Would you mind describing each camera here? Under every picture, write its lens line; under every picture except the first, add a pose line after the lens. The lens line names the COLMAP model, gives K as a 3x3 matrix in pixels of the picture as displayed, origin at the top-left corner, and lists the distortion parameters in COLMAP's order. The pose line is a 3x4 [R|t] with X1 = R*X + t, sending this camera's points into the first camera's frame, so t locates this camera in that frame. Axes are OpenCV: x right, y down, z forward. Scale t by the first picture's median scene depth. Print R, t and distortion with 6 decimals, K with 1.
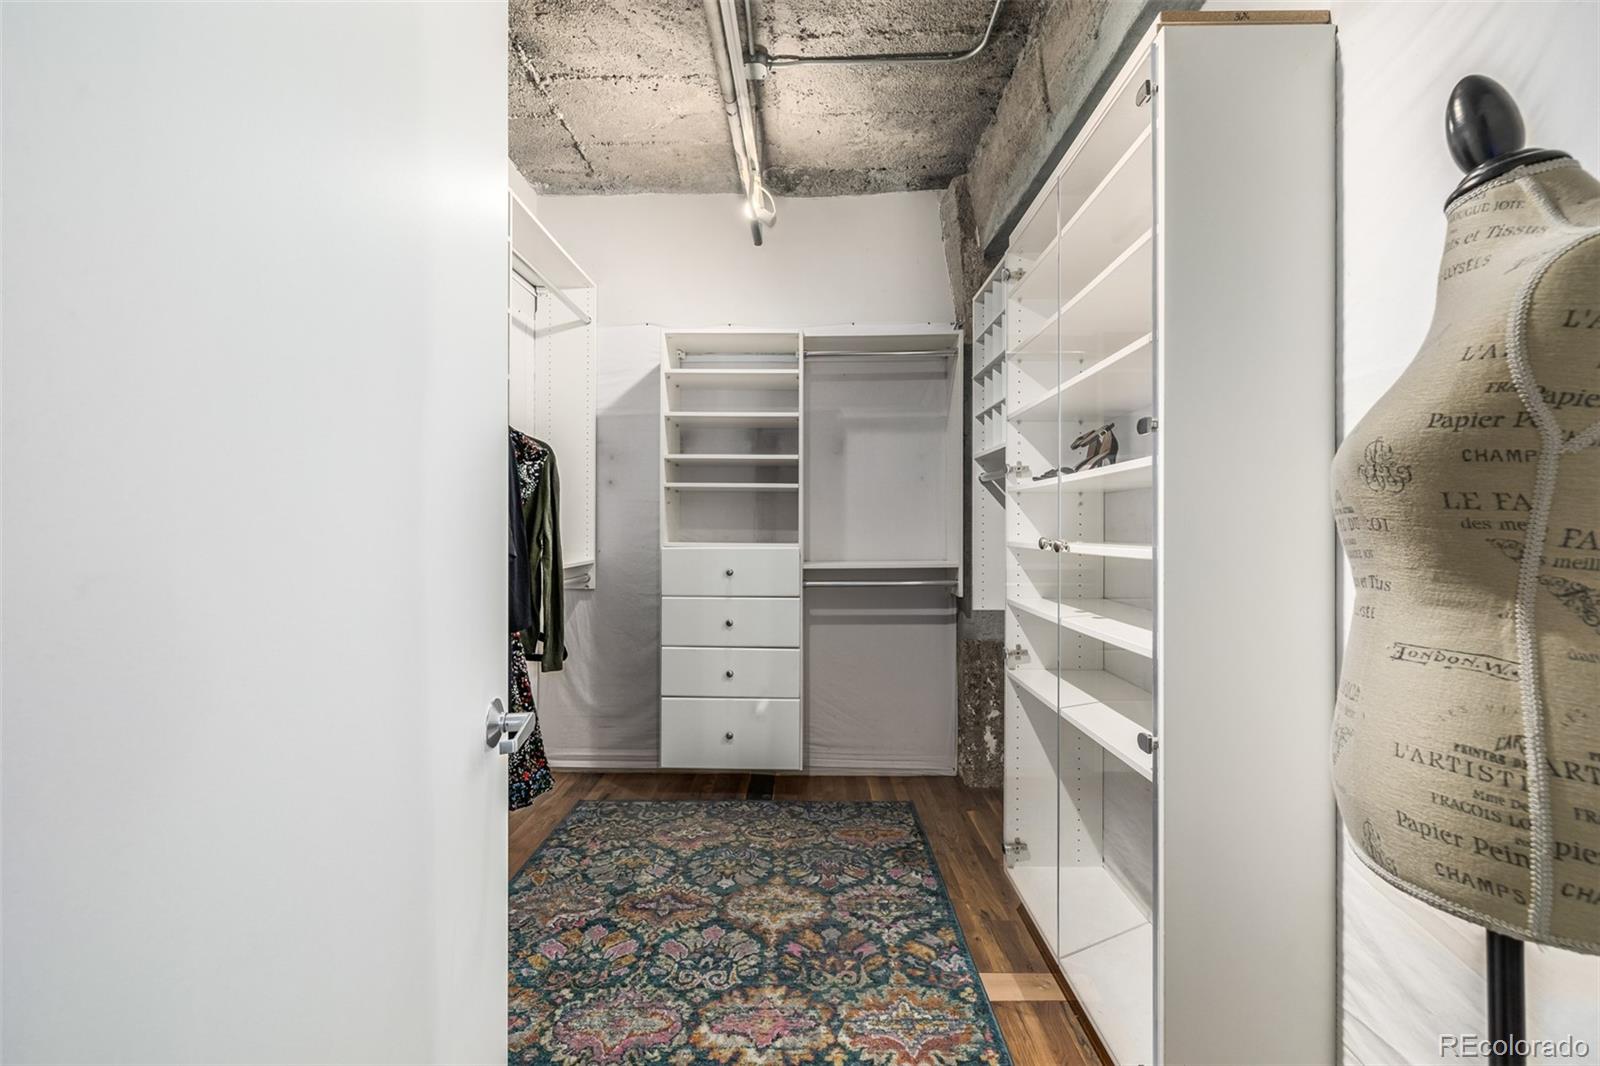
lens RADIAL K [[673.8, 0, 803.1], [0, 673.8, 528.9], [0, 0, 1]] dist [0.000689, -0.000160]
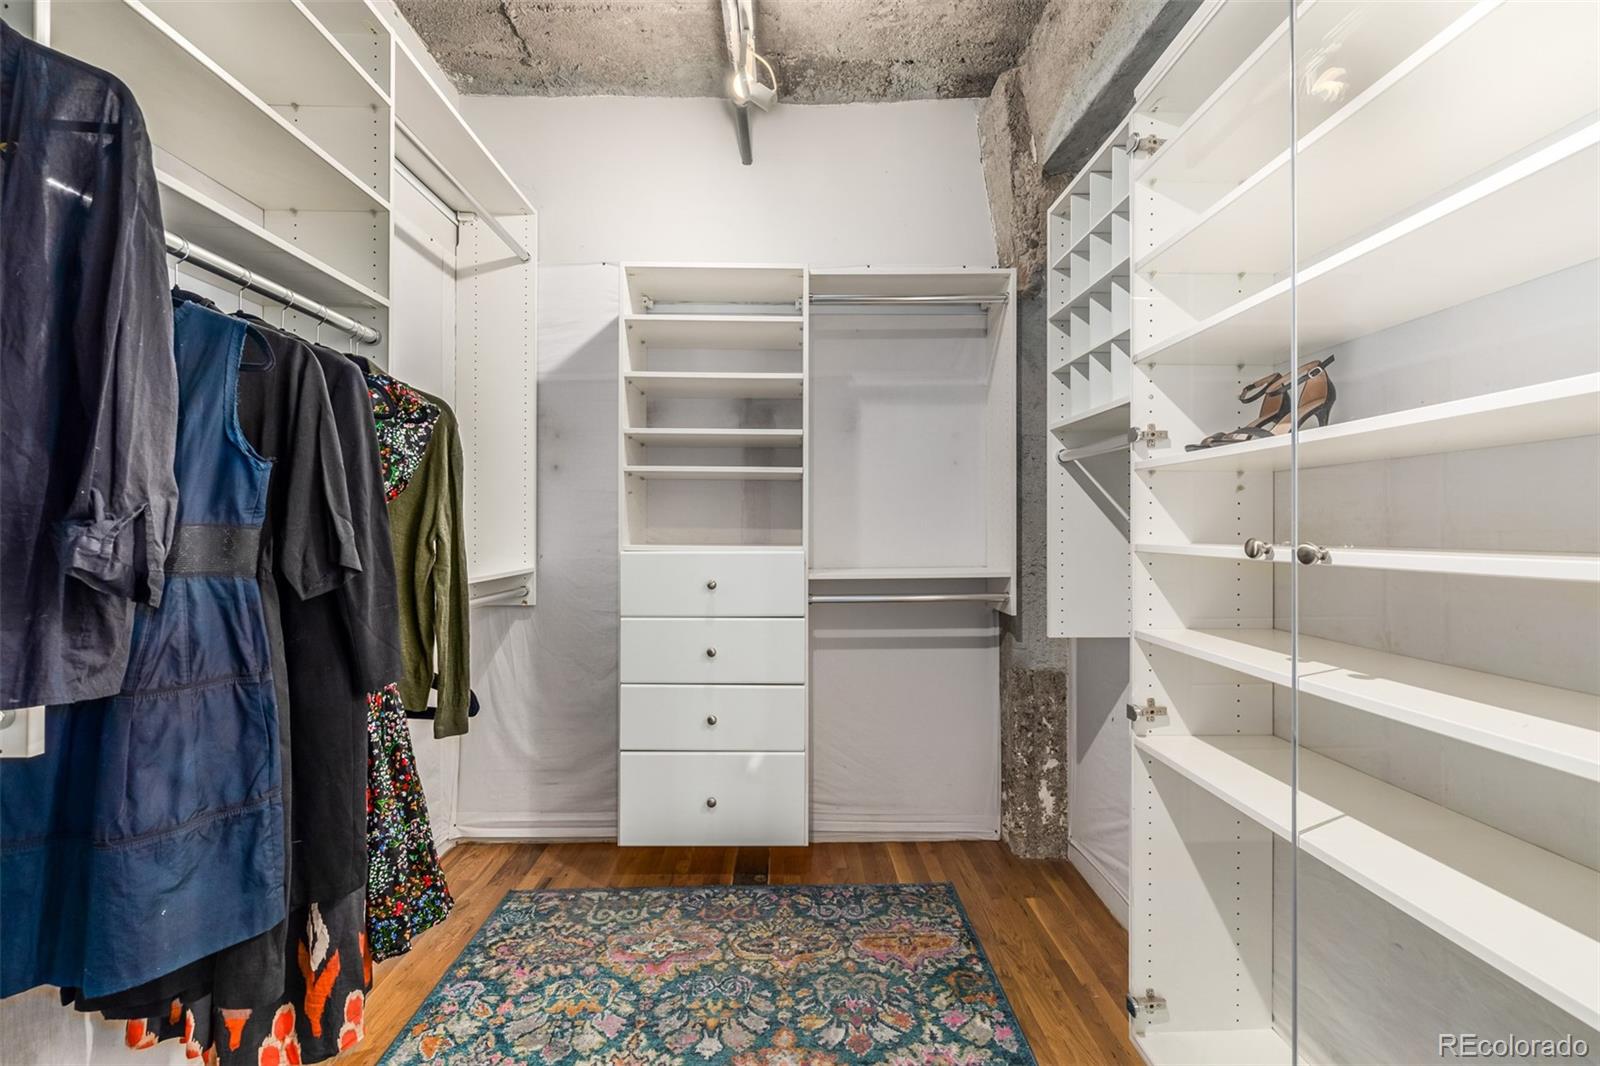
lens RADIAL K [[673.8, 0, 803.1], [0, 673.8, 528.9], [0, 0, 1]] dist [0.000689, -0.000160]
pose [[0.999343, -0.000362, 0.036249, -0.034332], [0.000391, 1.000000, -0.000795, 0.002761], [-0.036248, 0.000809, 0.999342, 0.245518]]
